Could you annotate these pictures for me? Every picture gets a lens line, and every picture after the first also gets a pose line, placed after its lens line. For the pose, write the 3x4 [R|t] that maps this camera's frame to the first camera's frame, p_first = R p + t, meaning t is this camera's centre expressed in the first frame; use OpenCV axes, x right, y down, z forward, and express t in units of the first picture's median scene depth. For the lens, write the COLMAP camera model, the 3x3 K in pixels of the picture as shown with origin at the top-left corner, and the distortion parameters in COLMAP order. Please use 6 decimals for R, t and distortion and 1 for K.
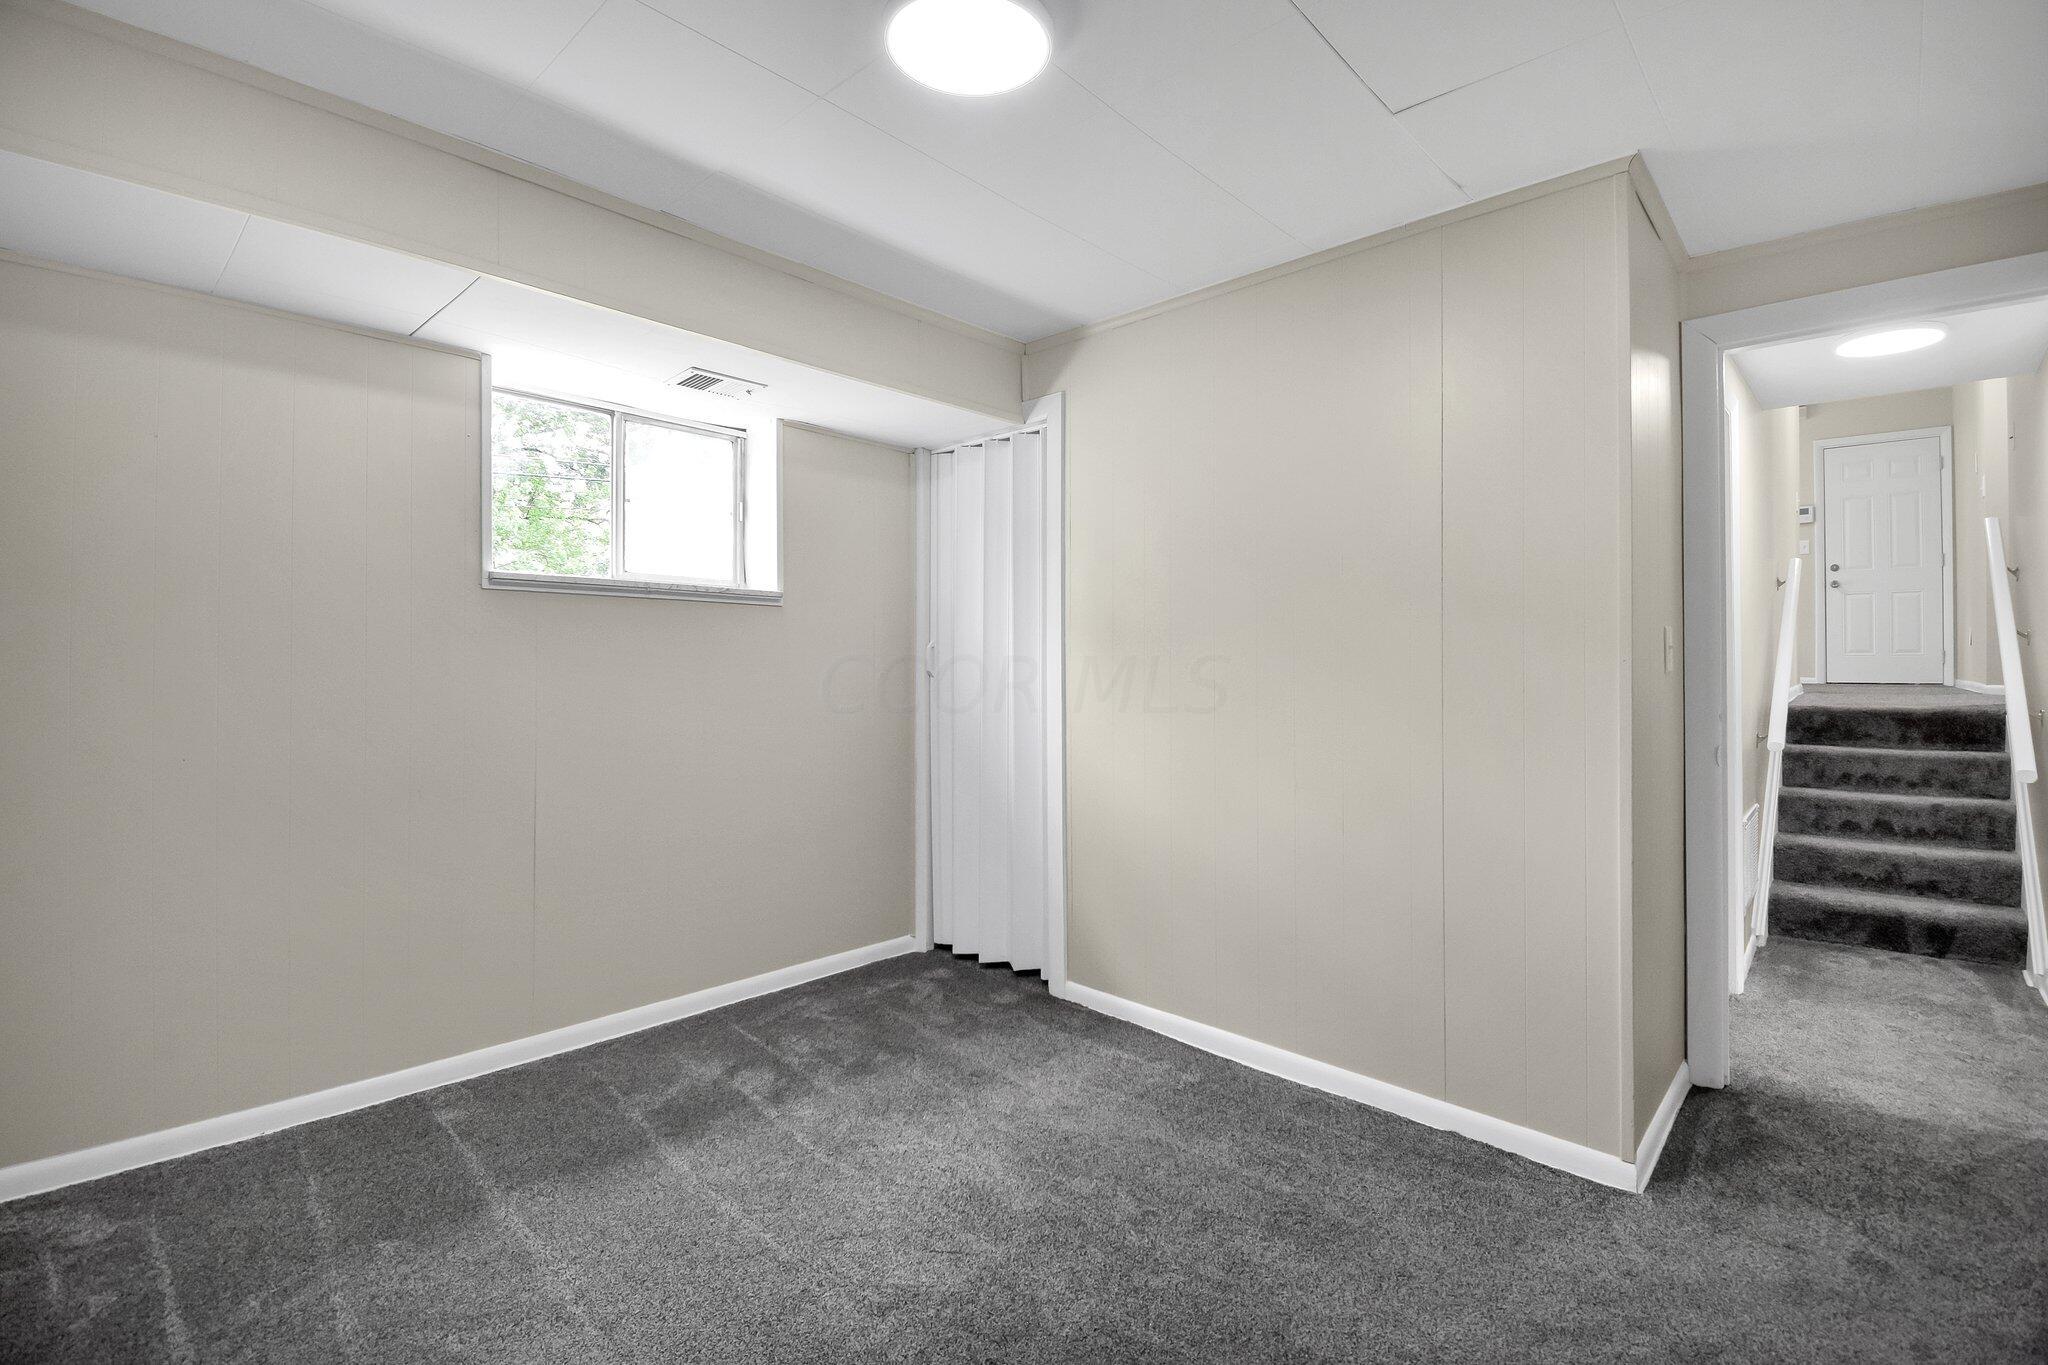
lens RADIAL K [[938.5, 0, 1012.8], [0, 938.5, 642.4], [0, 0, 1]] dist [0.030088, -0.031027]
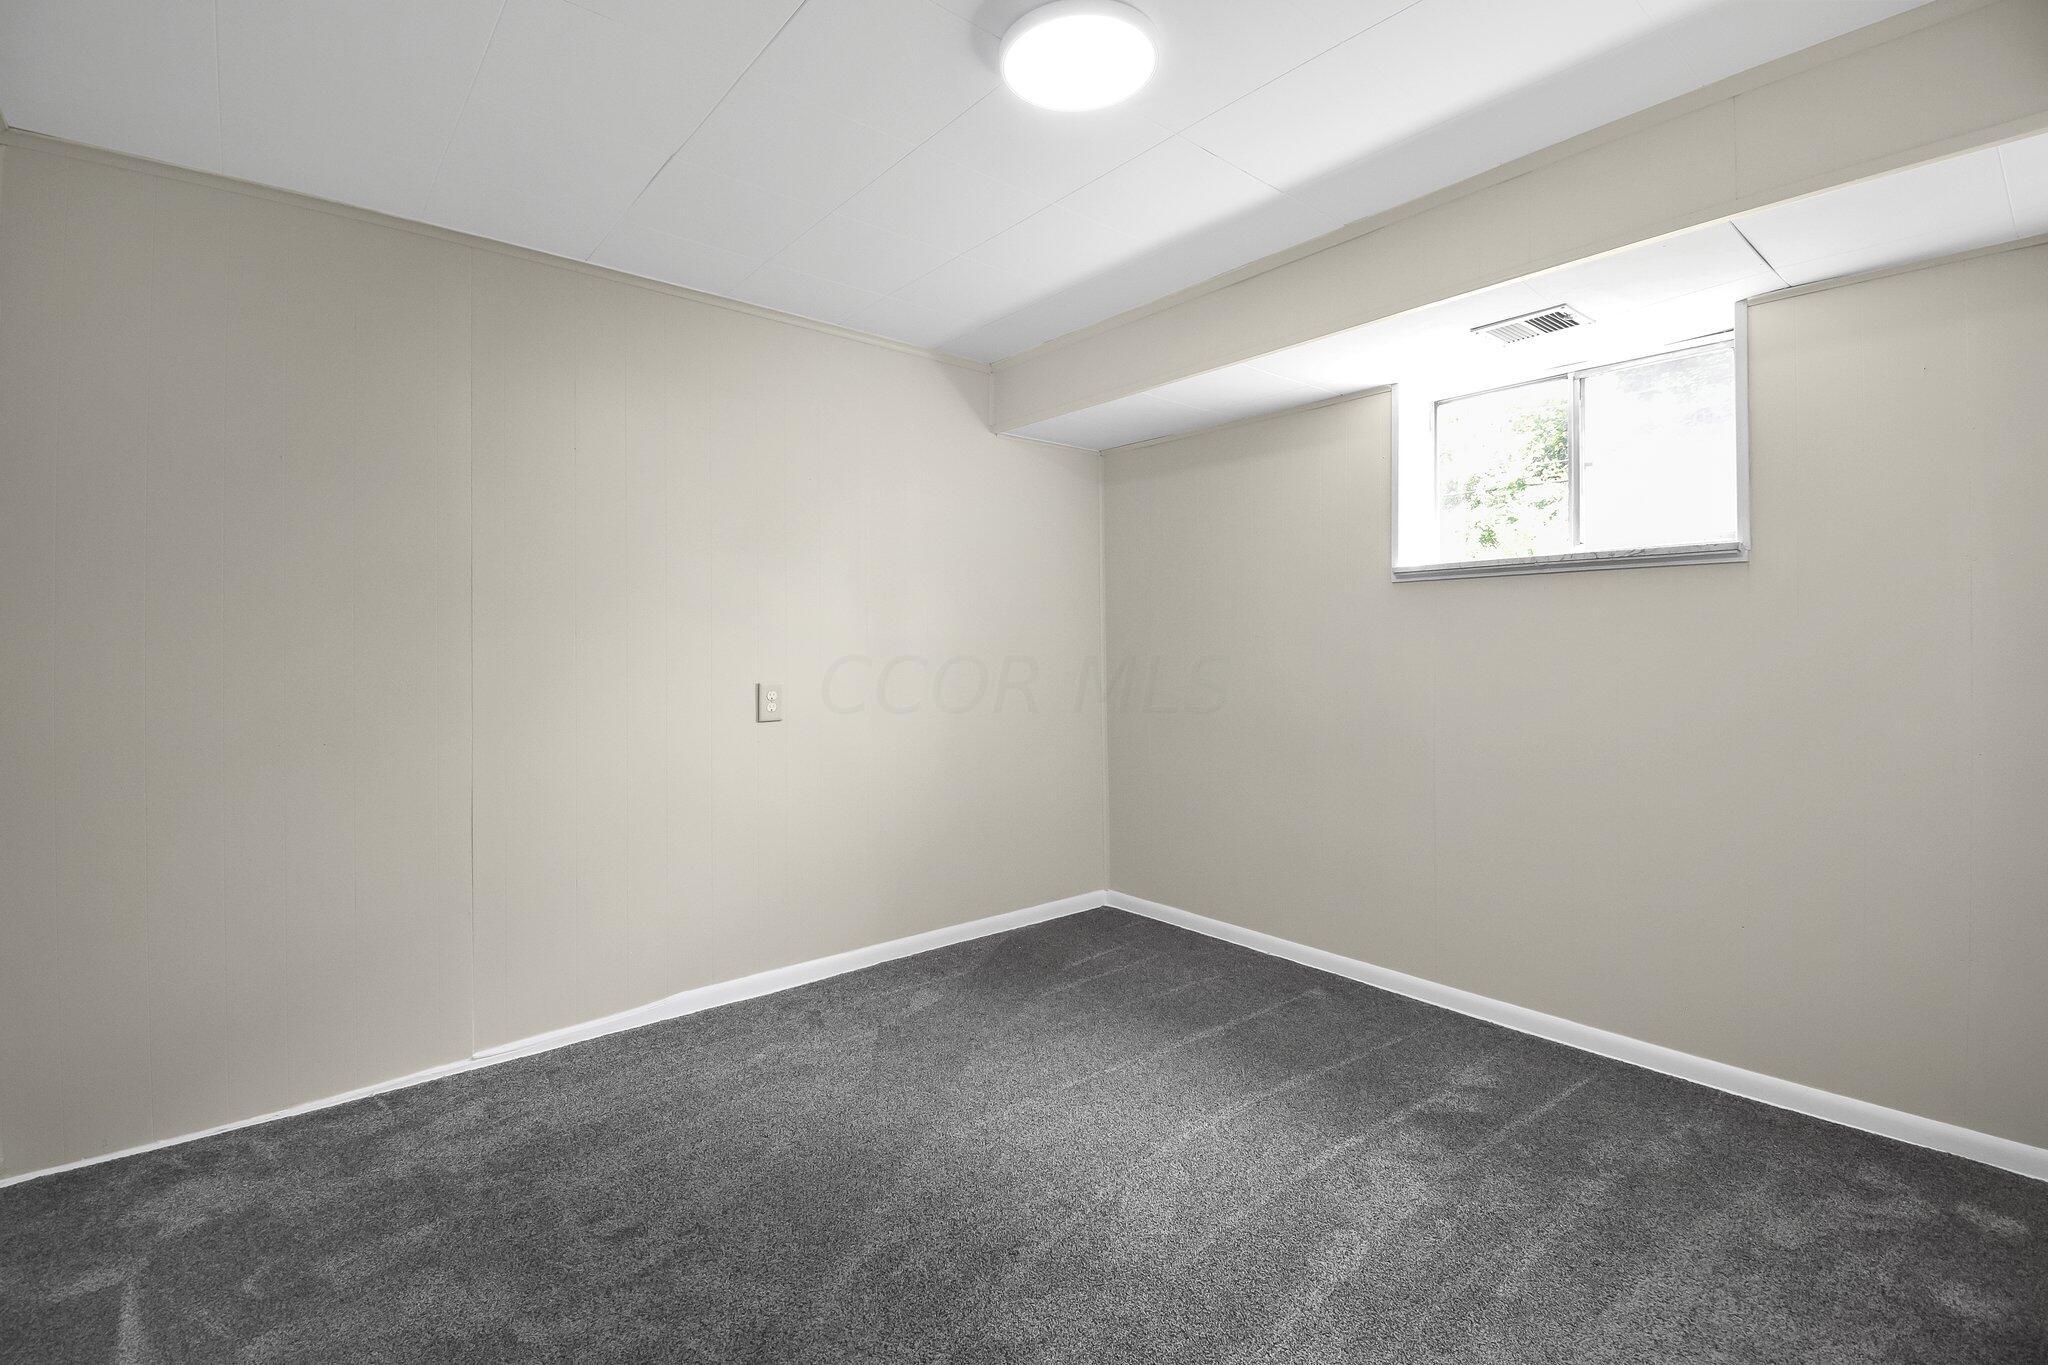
lens RADIAL K [[938.5, 0, 1012.8], [0, 938.5, 642.4], [0, 0, 1]] dist [0.030088, -0.031027]
pose [[-0.131487, -0.004315, -0.991309, 0.645036], [0.028919, 0.999548, -0.008187, 0.013885], [0.990896, -0.029744, -0.131303, 0.662099]]
